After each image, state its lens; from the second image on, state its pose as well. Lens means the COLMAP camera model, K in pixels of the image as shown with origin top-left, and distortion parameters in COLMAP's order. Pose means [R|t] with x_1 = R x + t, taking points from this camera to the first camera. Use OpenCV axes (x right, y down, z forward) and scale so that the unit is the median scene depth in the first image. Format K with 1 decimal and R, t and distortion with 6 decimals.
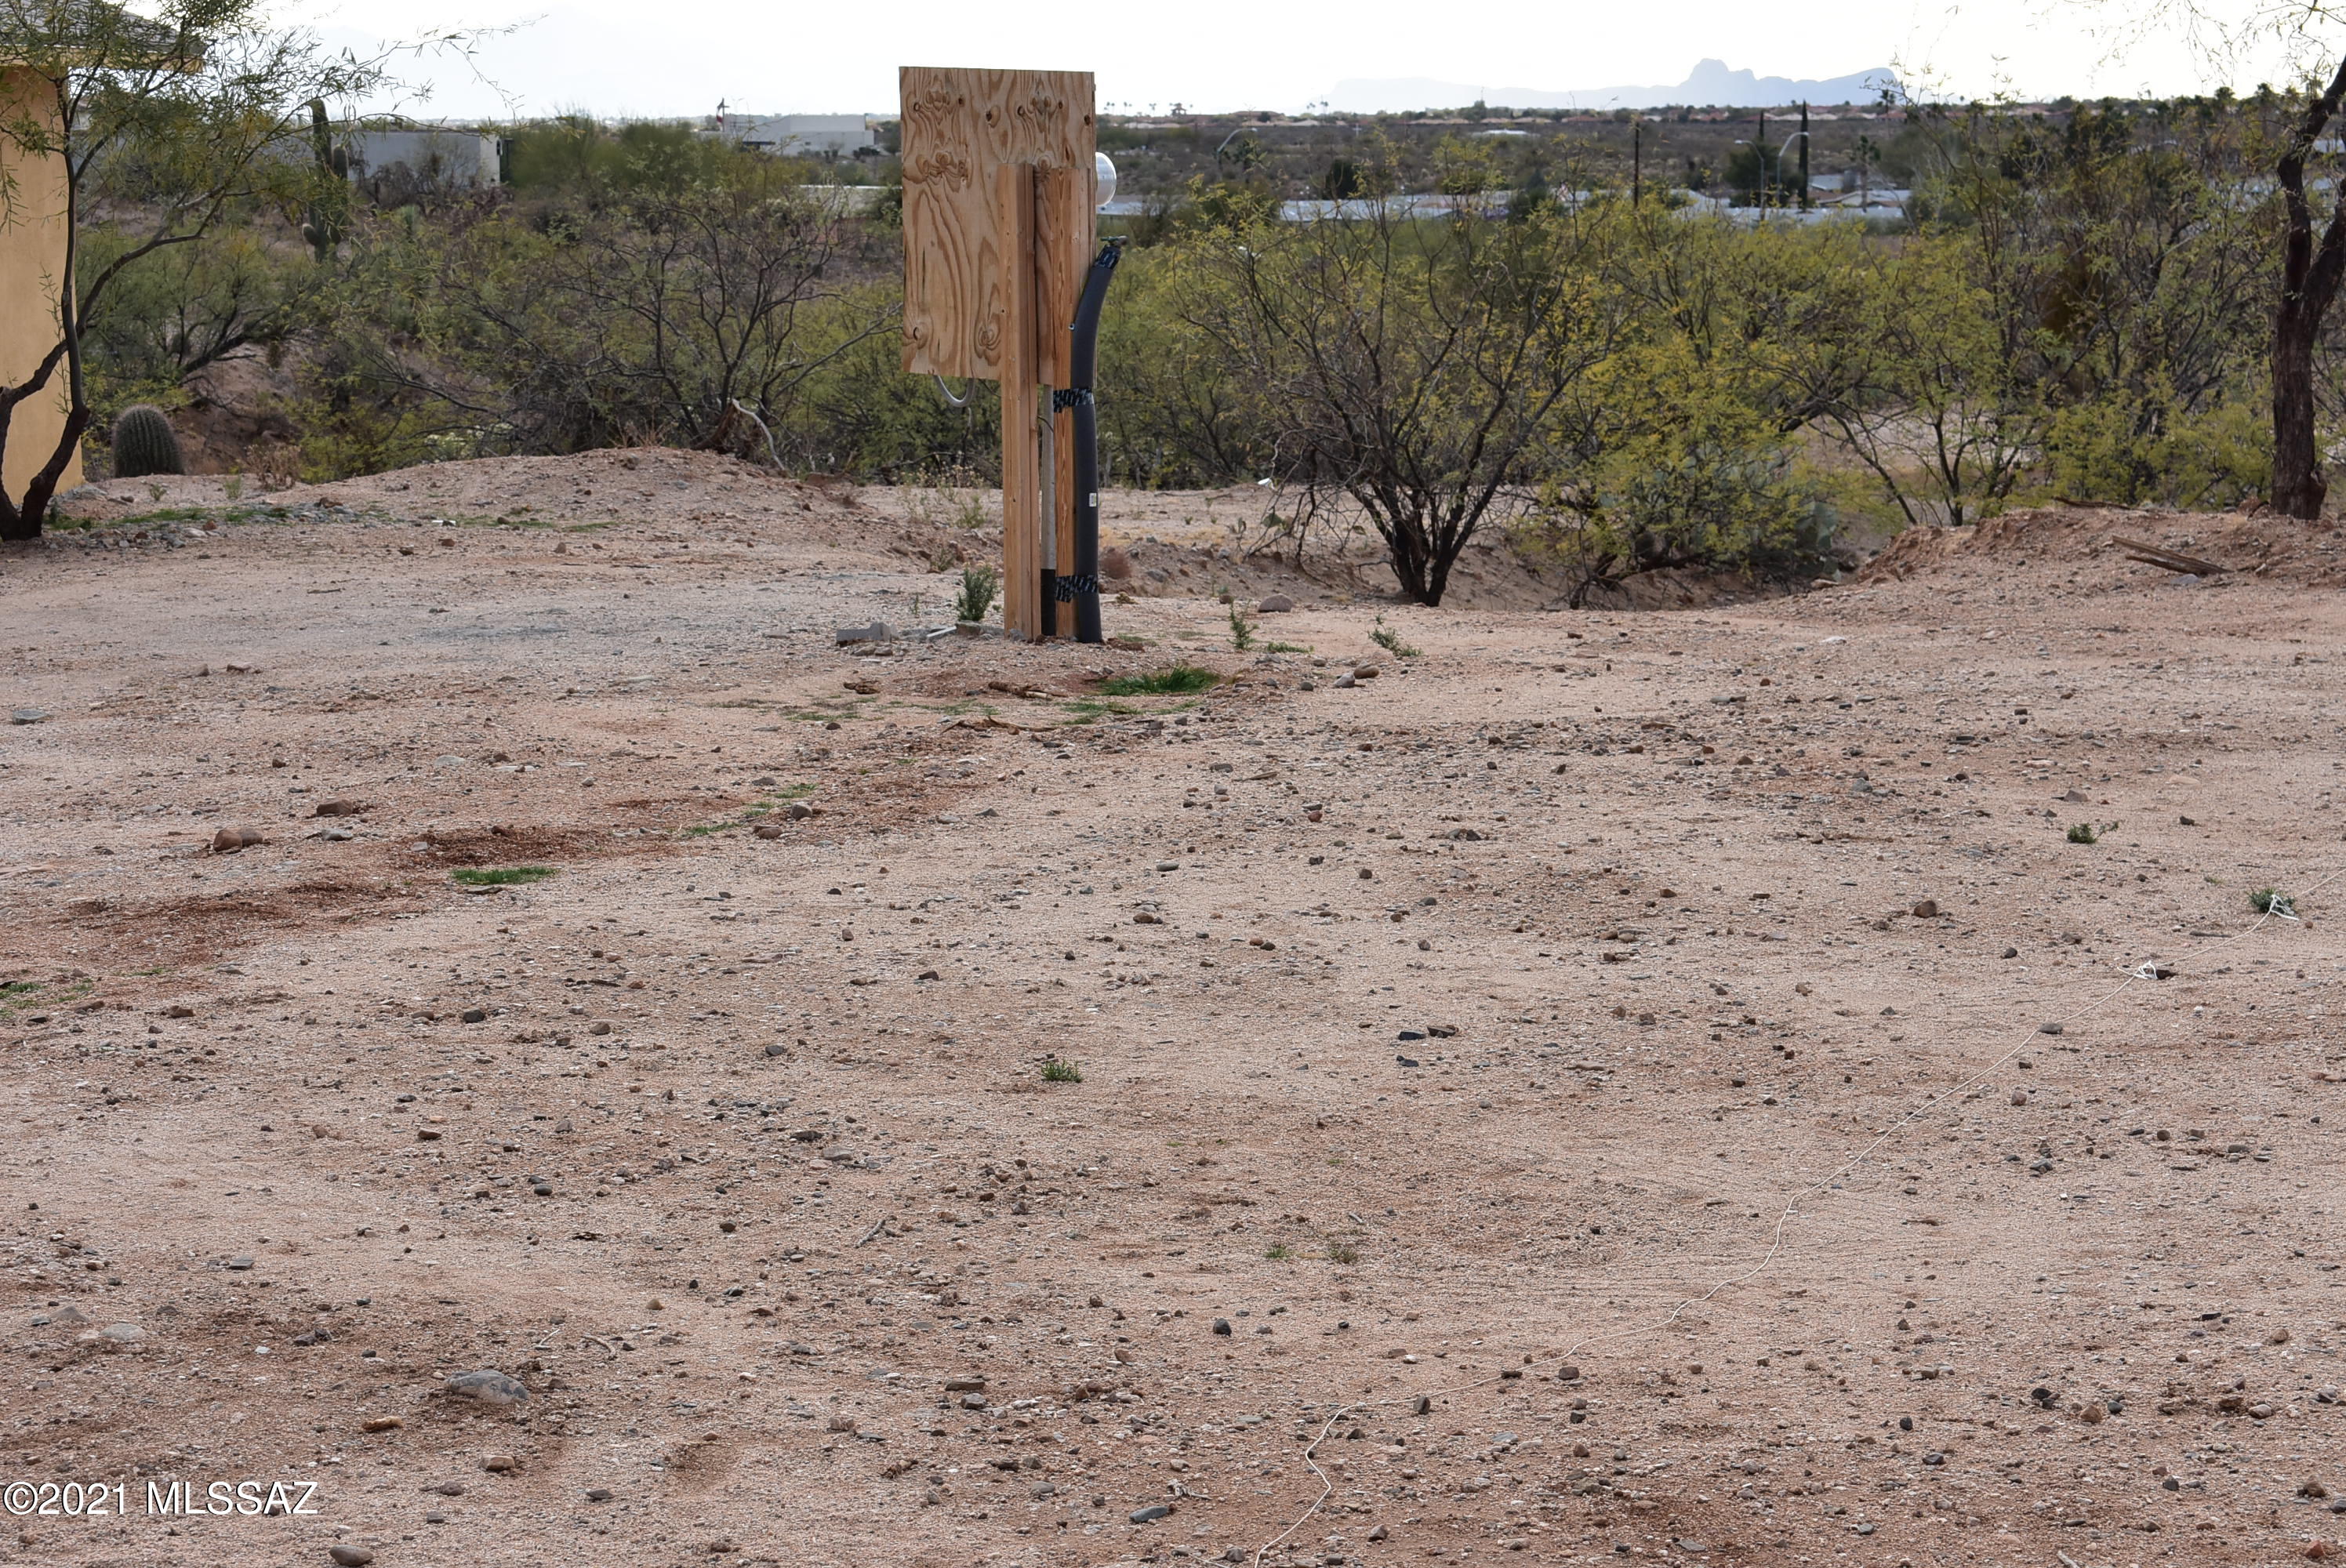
lens RADIAL K [[5448.5, 0, 1173.0], [0, 5448.5, 784.0], [0, 0, 1]] dist [0.063735, 0.317687]
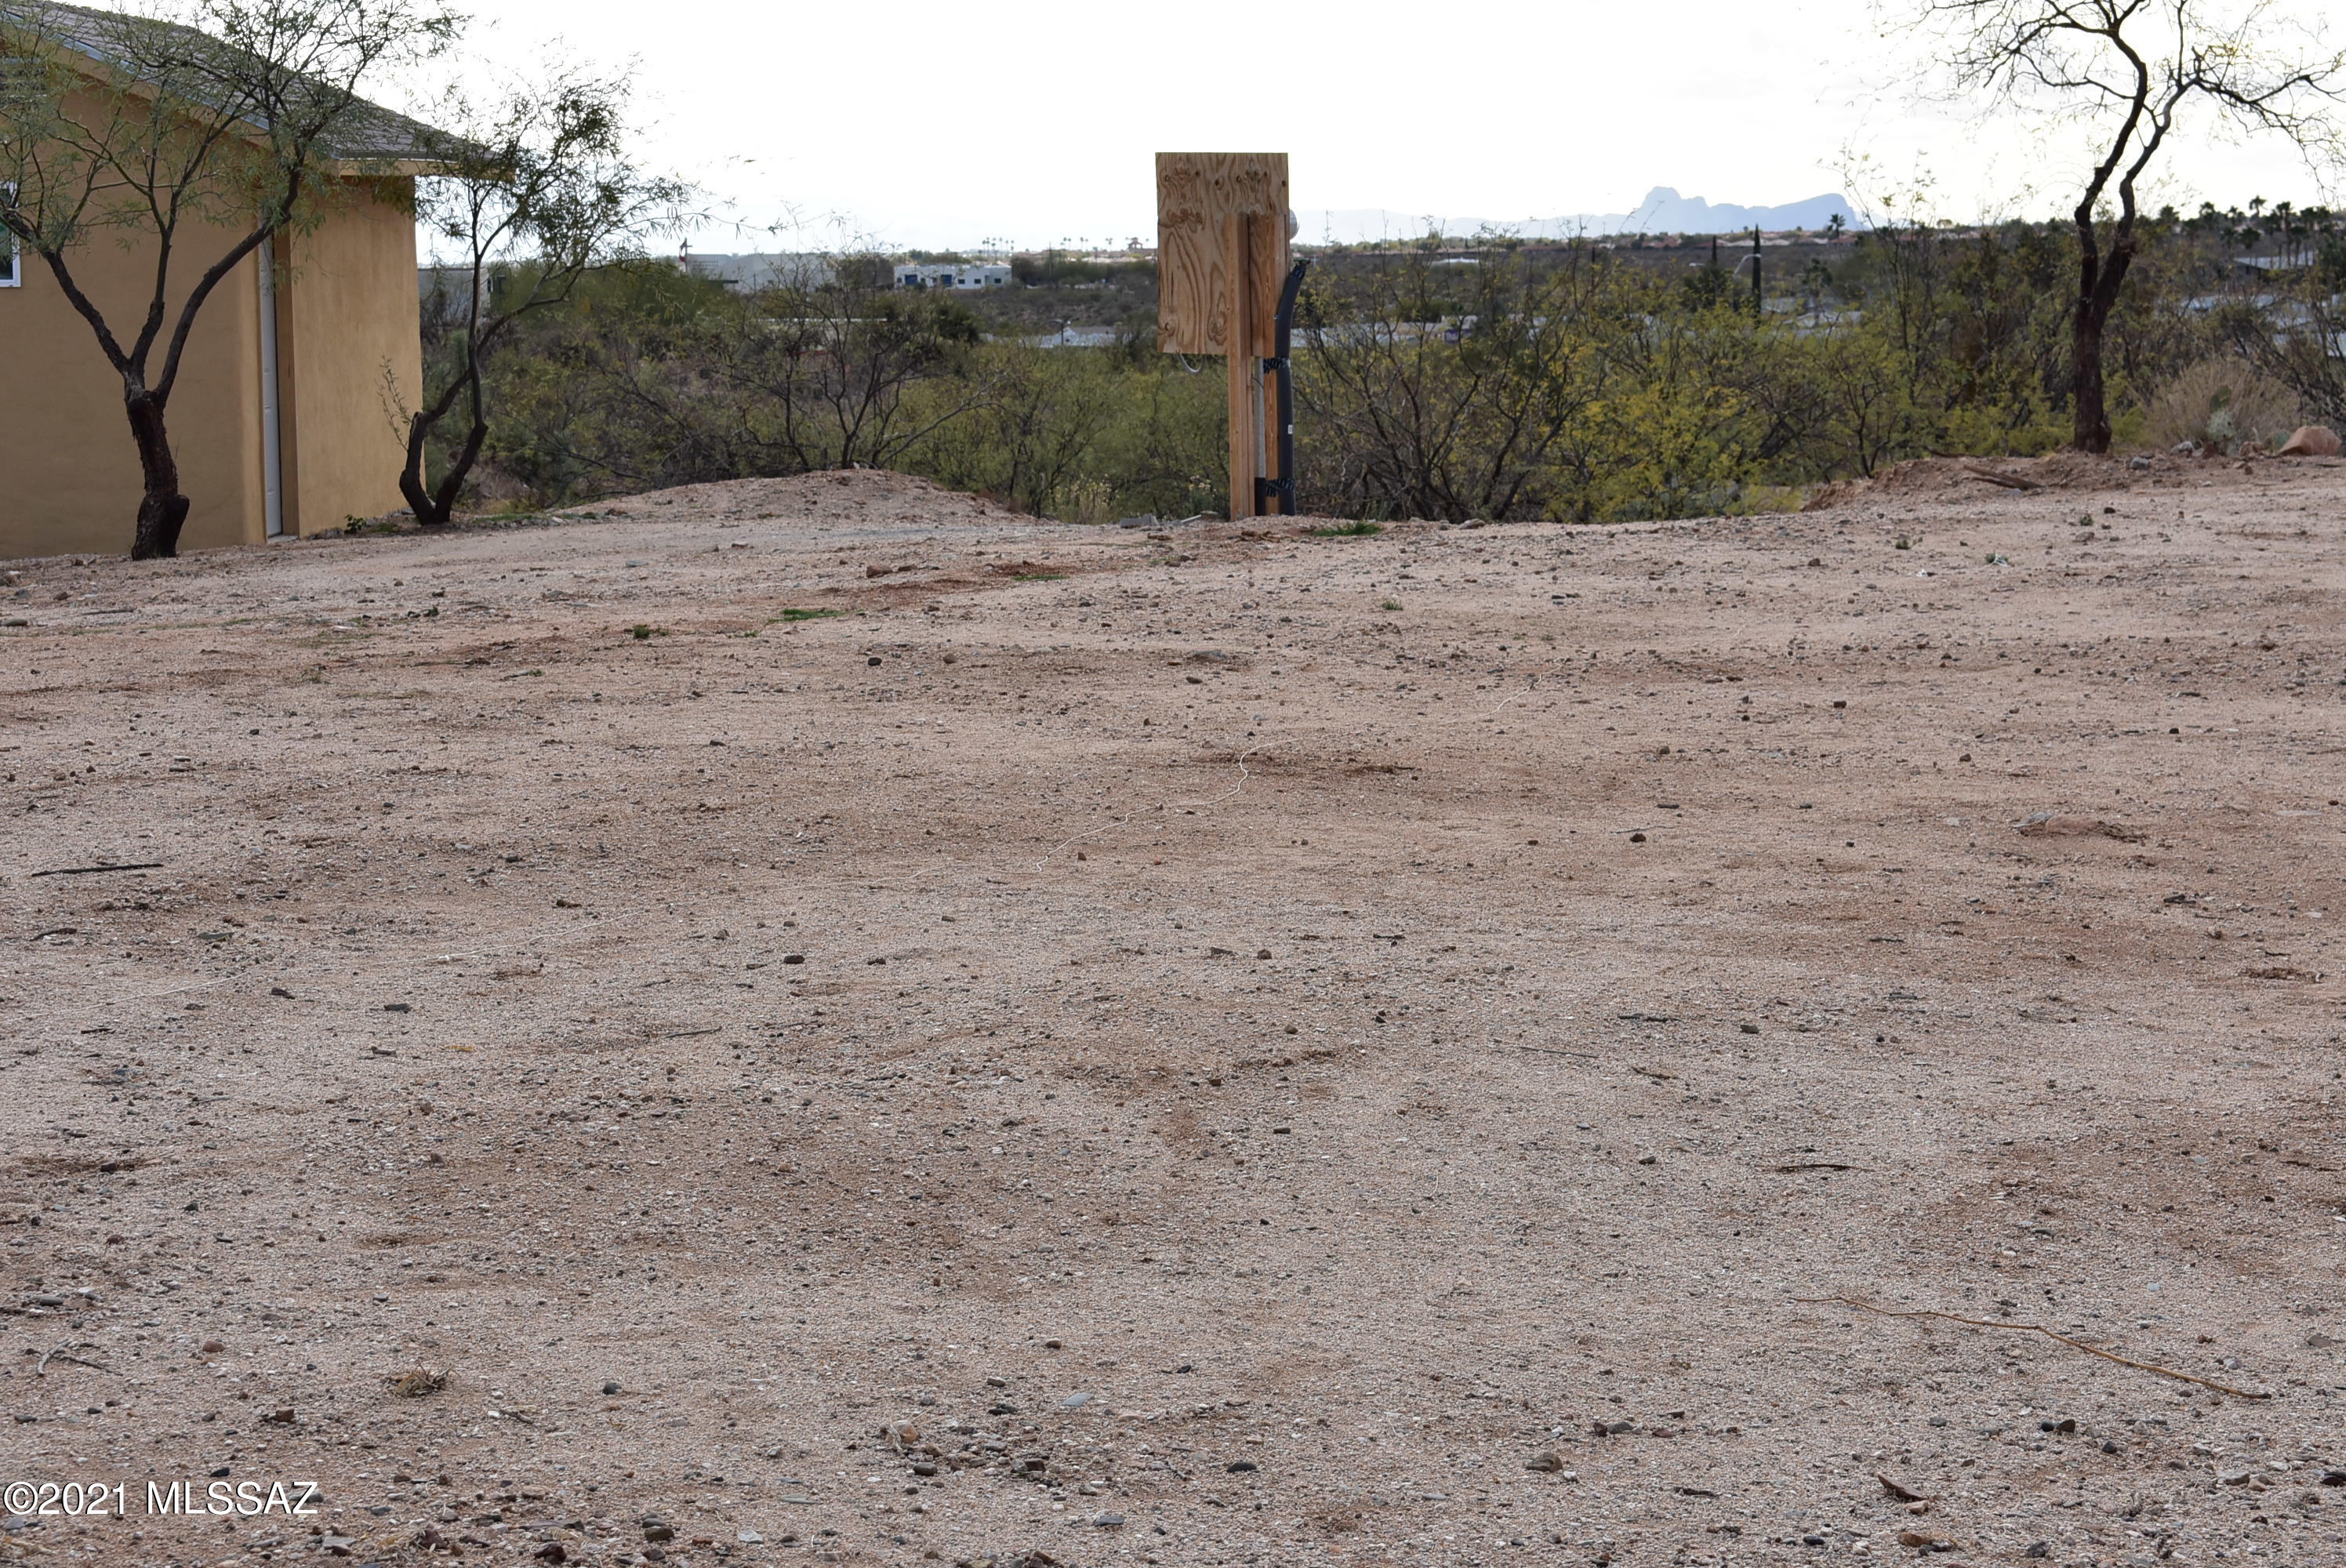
lens RADIAL K [[5448.5, 0, 1173.0], [0, 5448.5, 784.0], [0, 0, 1]] dist [0.063735, 0.317687]
pose [[0.999878, -0.014063, 0.006853, -0.025015], [0.014225, 0.999605, -0.024252, 0.035517], [-0.006509, 0.024347, 0.999682, -0.224767]]
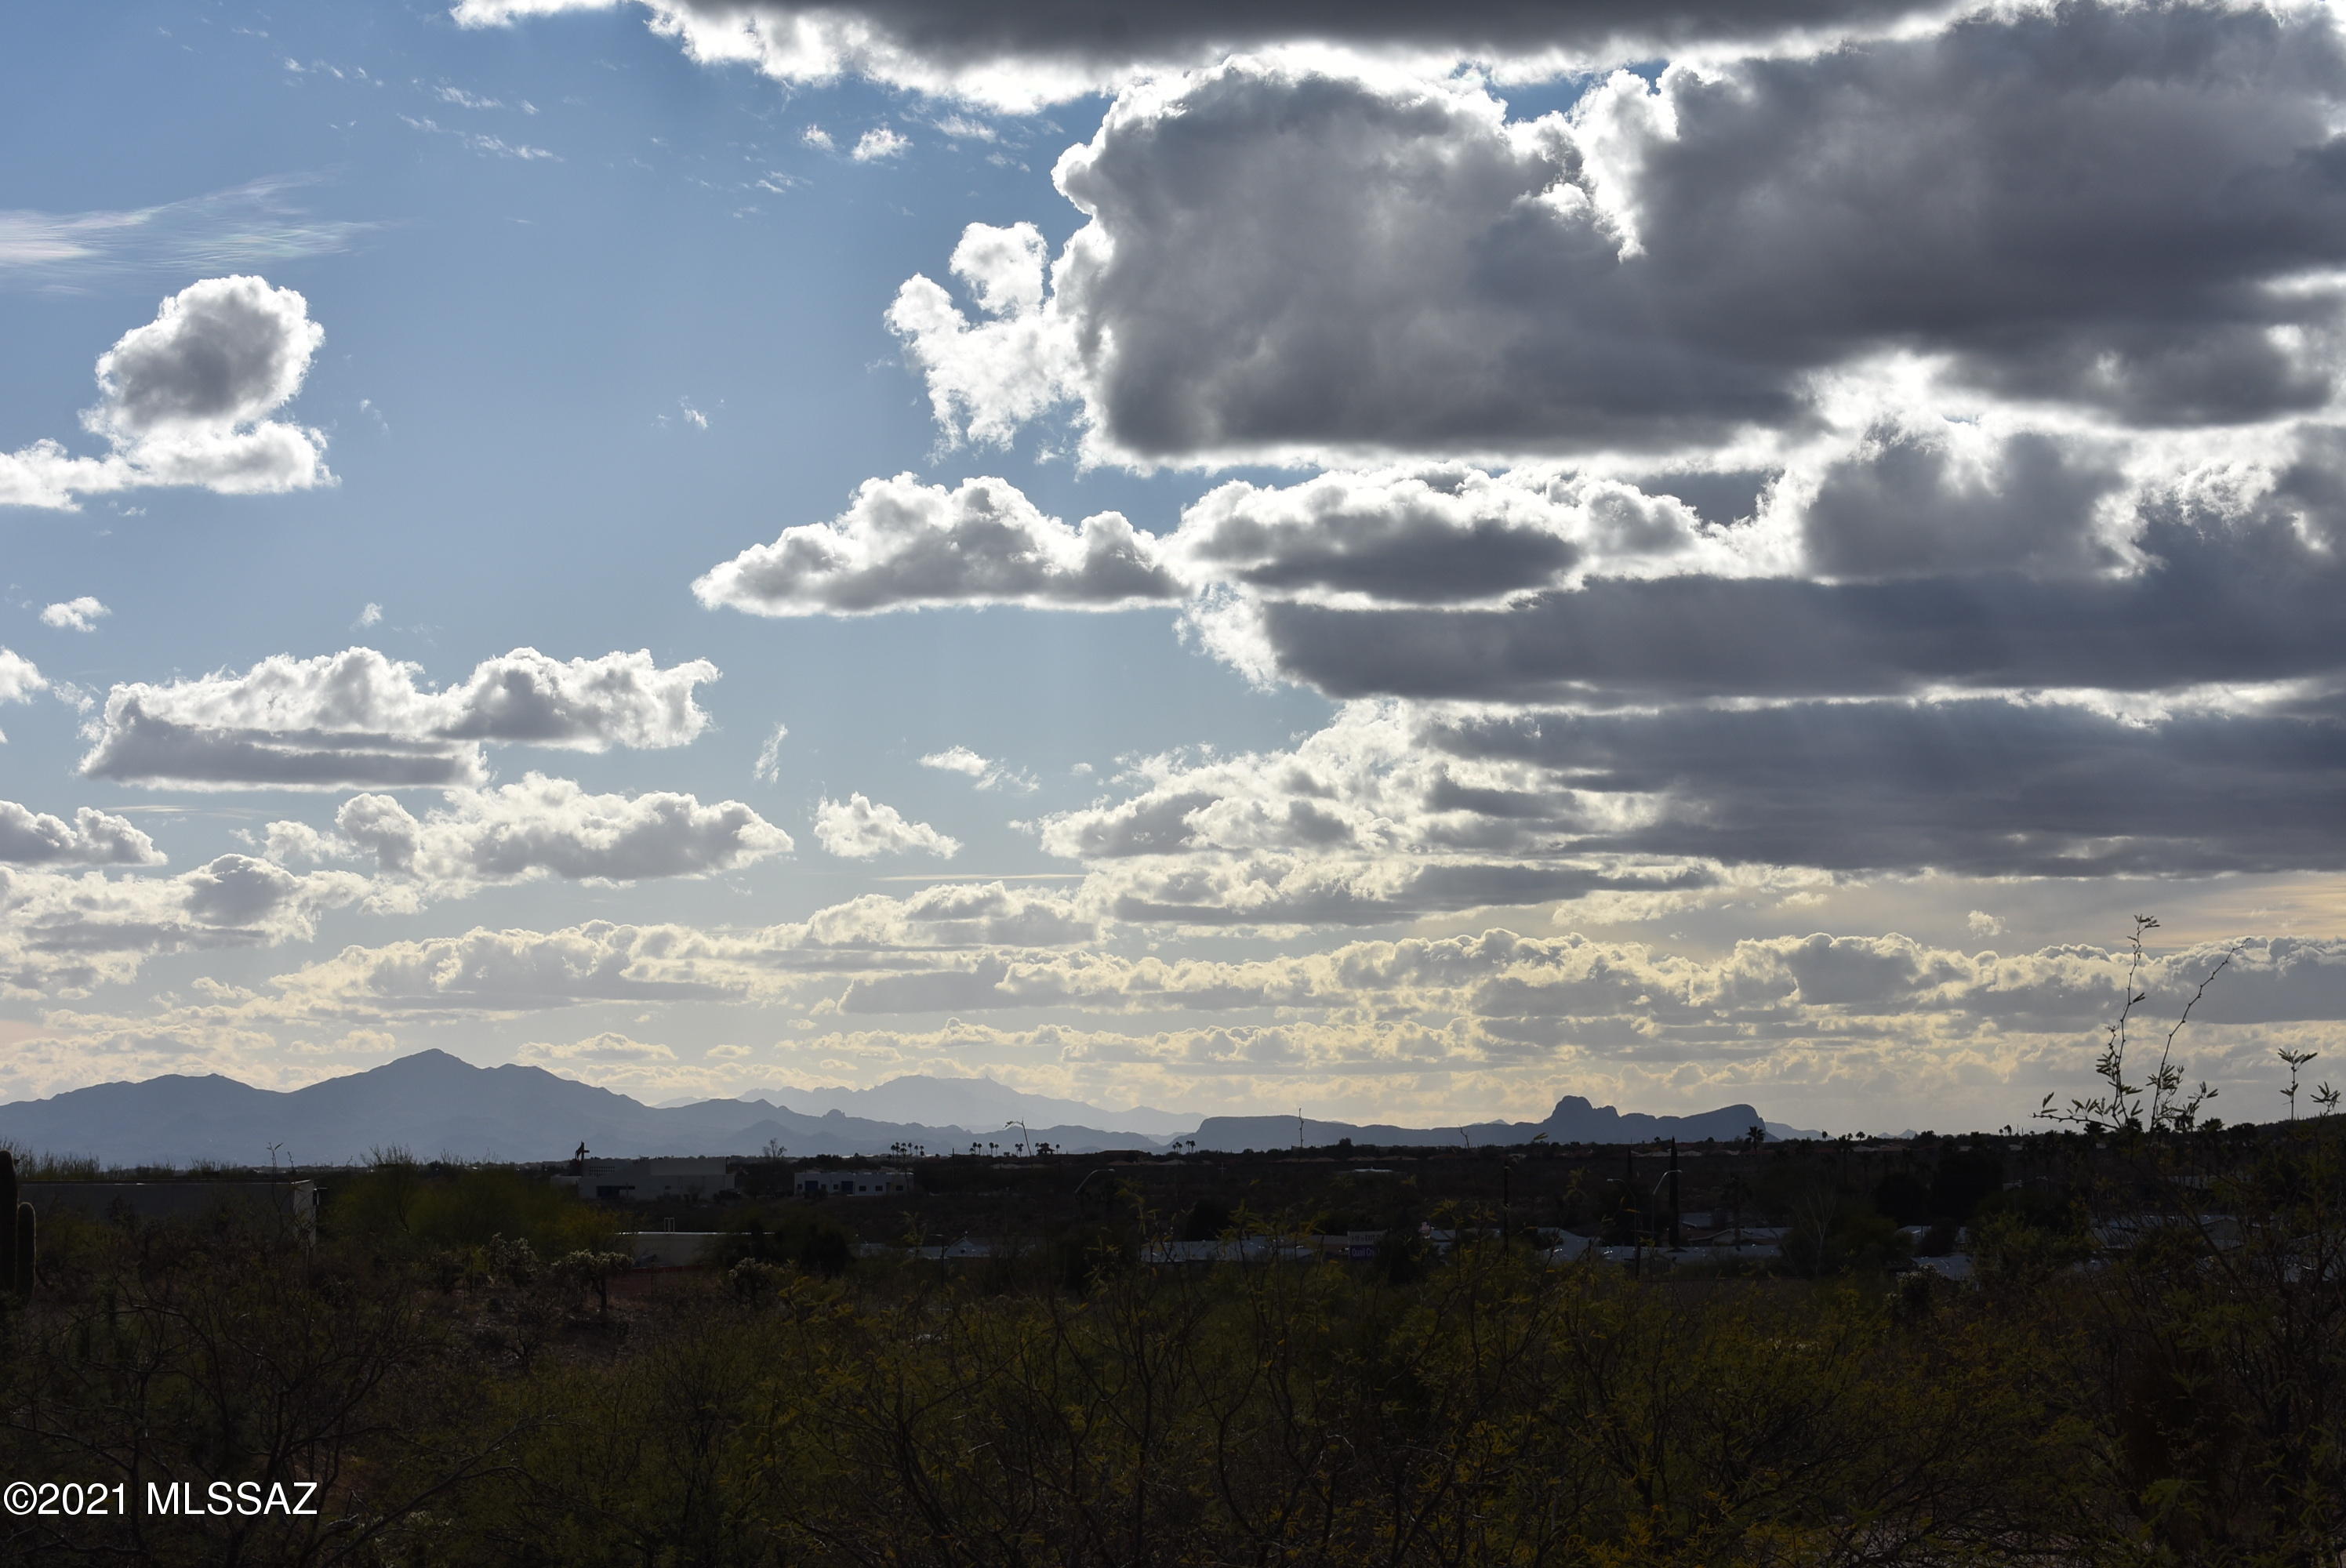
lens RADIAL K [[5448.5, 0, 1173.0], [0, 5448.5, 784.0], [0, 0, 1]] dist [0.063735, 0.317687]
pose [[0.999681, -0.006160, 0.024502, 0.032666], [0.010676, 0.981975, -0.188708, -0.057790], [-0.022898, 0.188909, 0.981728, 0.454986]]
